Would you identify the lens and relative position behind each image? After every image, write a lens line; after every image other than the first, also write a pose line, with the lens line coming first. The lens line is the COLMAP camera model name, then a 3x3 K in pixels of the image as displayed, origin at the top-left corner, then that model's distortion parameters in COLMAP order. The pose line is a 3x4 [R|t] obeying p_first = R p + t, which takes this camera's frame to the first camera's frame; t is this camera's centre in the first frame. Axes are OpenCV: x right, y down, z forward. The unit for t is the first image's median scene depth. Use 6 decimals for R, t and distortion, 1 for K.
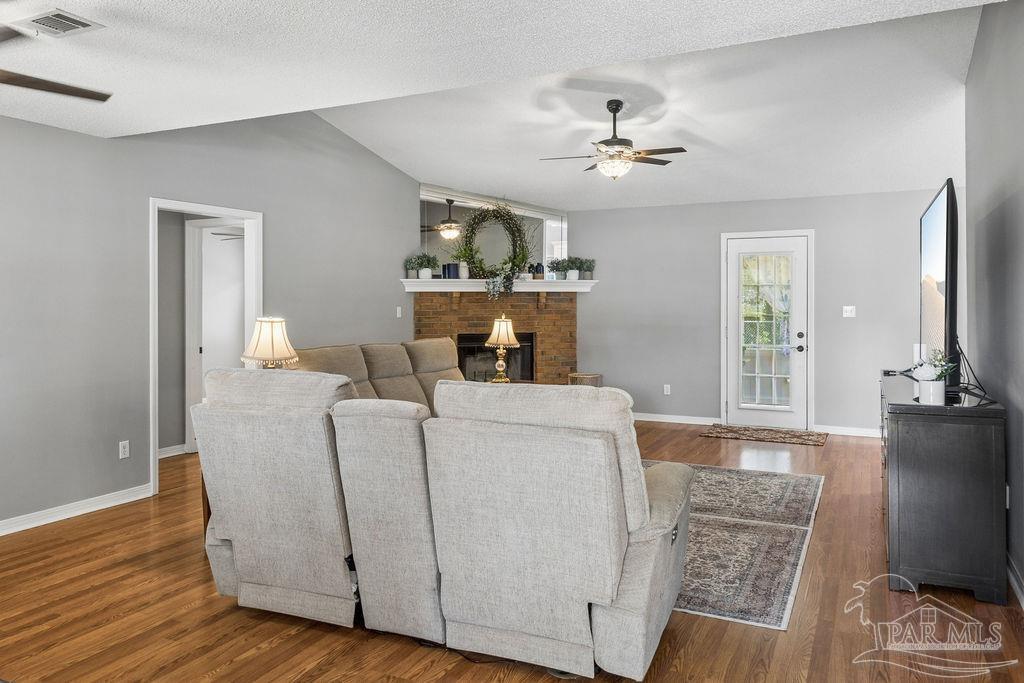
lens RADIAL K [[746.8, 0, 514.8], [0, 746.8, 315.0], [0, 0, 1]] dist [0.010713, 0.002741]
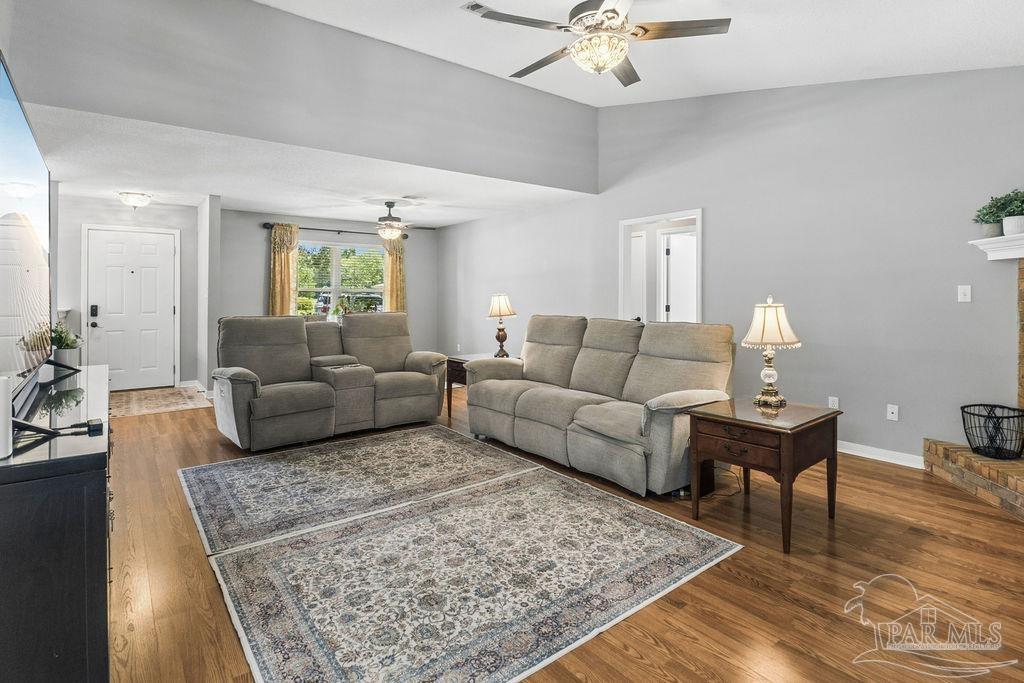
lens RADIAL K [[515.6, 0, 518.1], [0, 515.6, 332.4], [0, 0, 1]] dist [-0.024889, -0.000347]
pose [[-0.441729, 0.066347, -0.894692, 0.384976], [-0.006128, 0.997015, 0.076961, -0.001407], [0.897128, 0.039478, -0.440004, 0.813292]]
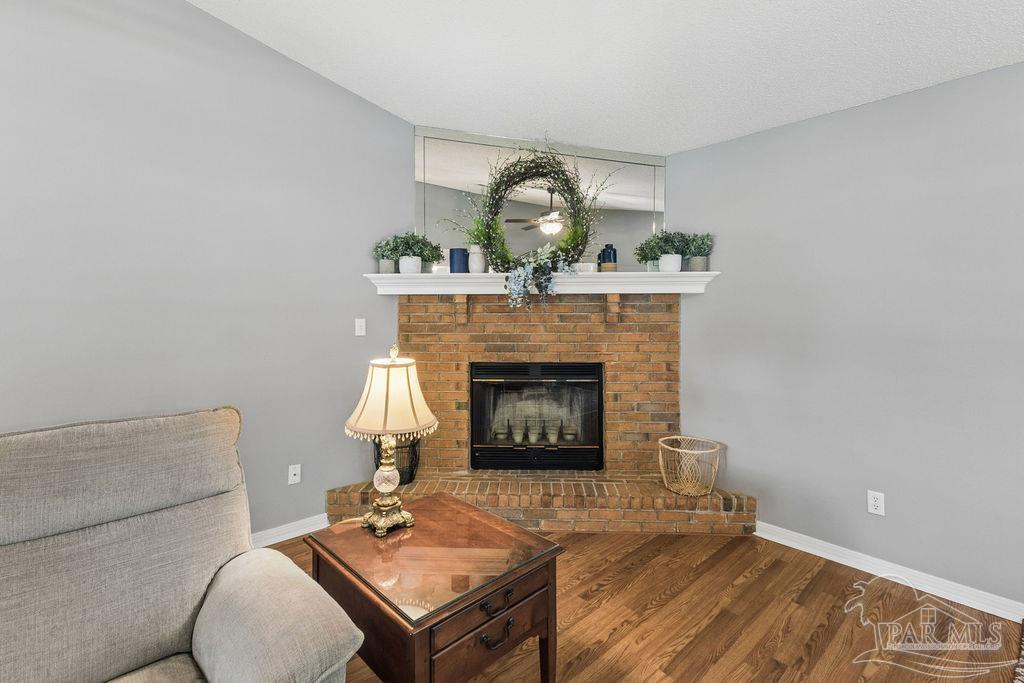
lens RADIAL K [[475.1, 0, 513.5], [0, 475.1, 315.9], [0, 0, 1]] dist [-0.003184, -0.000577]
pose [[0.930534, 0.006571, -0.366146, 0.103560], [-0.007859, 0.999967, -0.002027, -0.012745], [0.366121, 0.004763, 0.930555, 0.650078]]
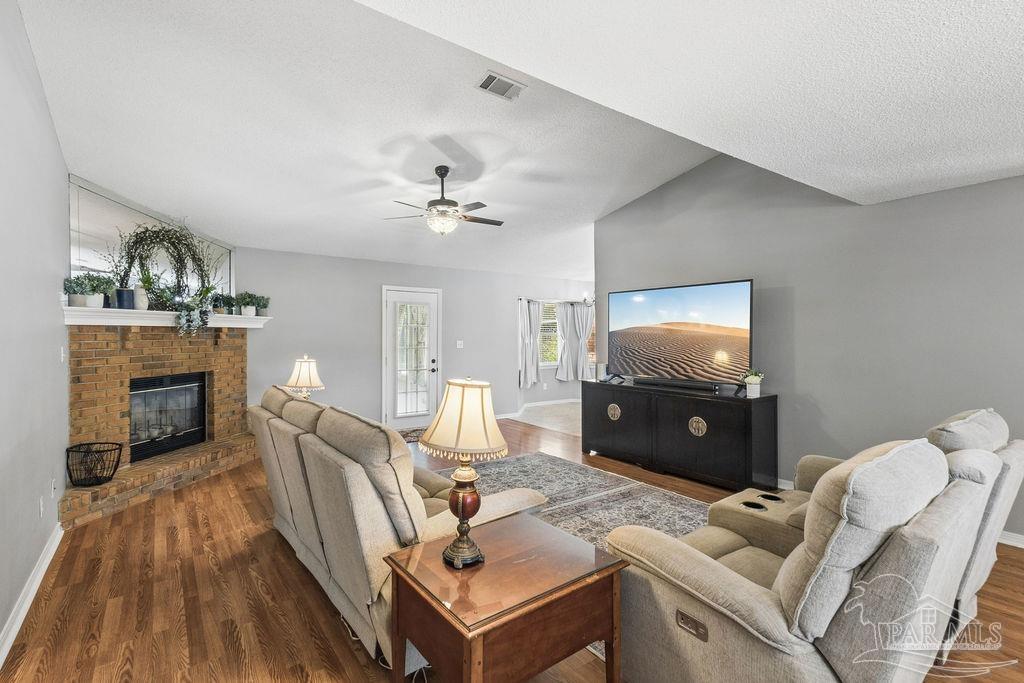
lens RADIAL K [[475.1, 0, 518.6], [0, 475.1, 338.5], [0, 0, 1]] dist [-0.003184, -0.000577]
pose [[0.461250, -0.003599, 0.887263, -0.335250], [0.006975, 0.999976, 0.000430, -0.015004], [-0.887243, 0.005991, 0.461264, 0.403621]]
